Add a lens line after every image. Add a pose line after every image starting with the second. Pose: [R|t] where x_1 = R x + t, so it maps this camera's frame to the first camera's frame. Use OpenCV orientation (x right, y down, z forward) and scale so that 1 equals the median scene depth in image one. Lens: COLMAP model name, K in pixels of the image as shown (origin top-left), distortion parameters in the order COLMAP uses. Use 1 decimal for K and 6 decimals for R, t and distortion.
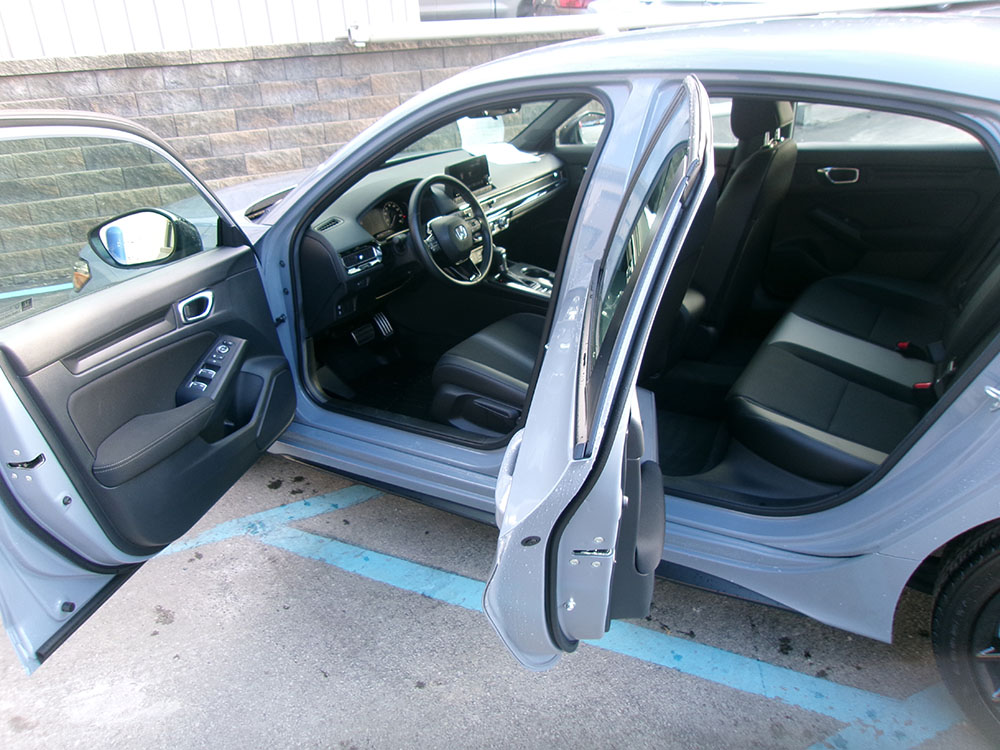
lens RADIAL K [[759.2, 0, 500.0], [0, 759.2, 375.0], [0, 0, 1]] dist [-0.021649, 0.029558]
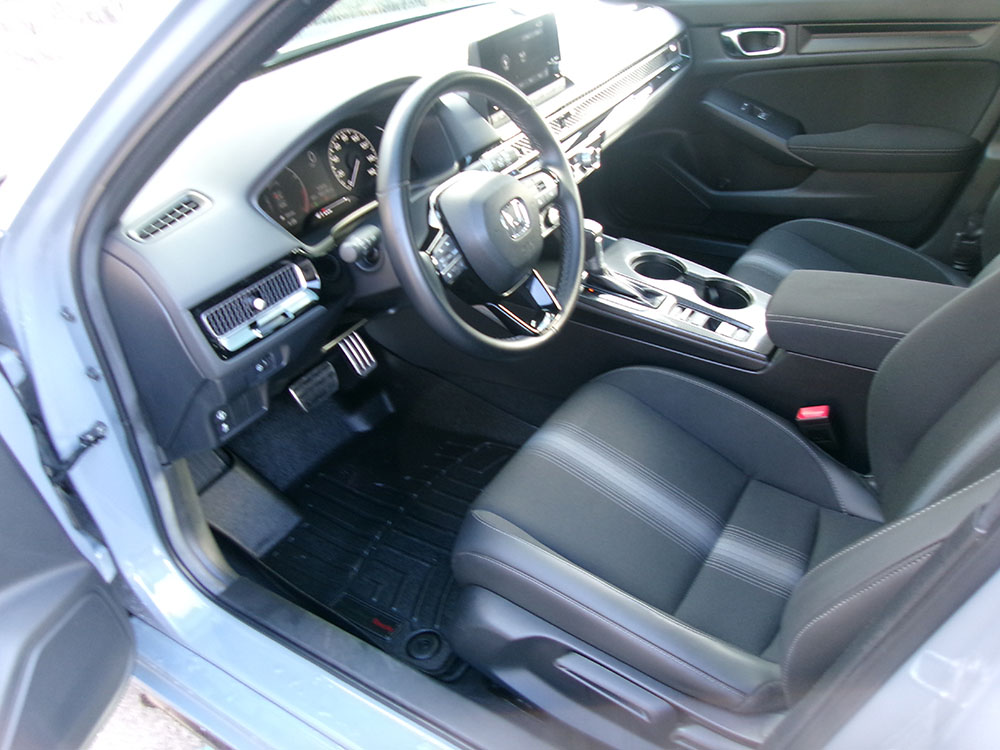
lens RADIAL K [[801.0, 0, 500.0], [0, 801.0, 375.0], [0, 0, 1]] dist [-0.016045, 0.000998]
pose [[0.999530, -0.015828, -0.026244, -0.044583], [0.019384, 0.989776, 0.141305, -0.147976], [0.023739, -0.141748, 0.989618, 0.511967]]
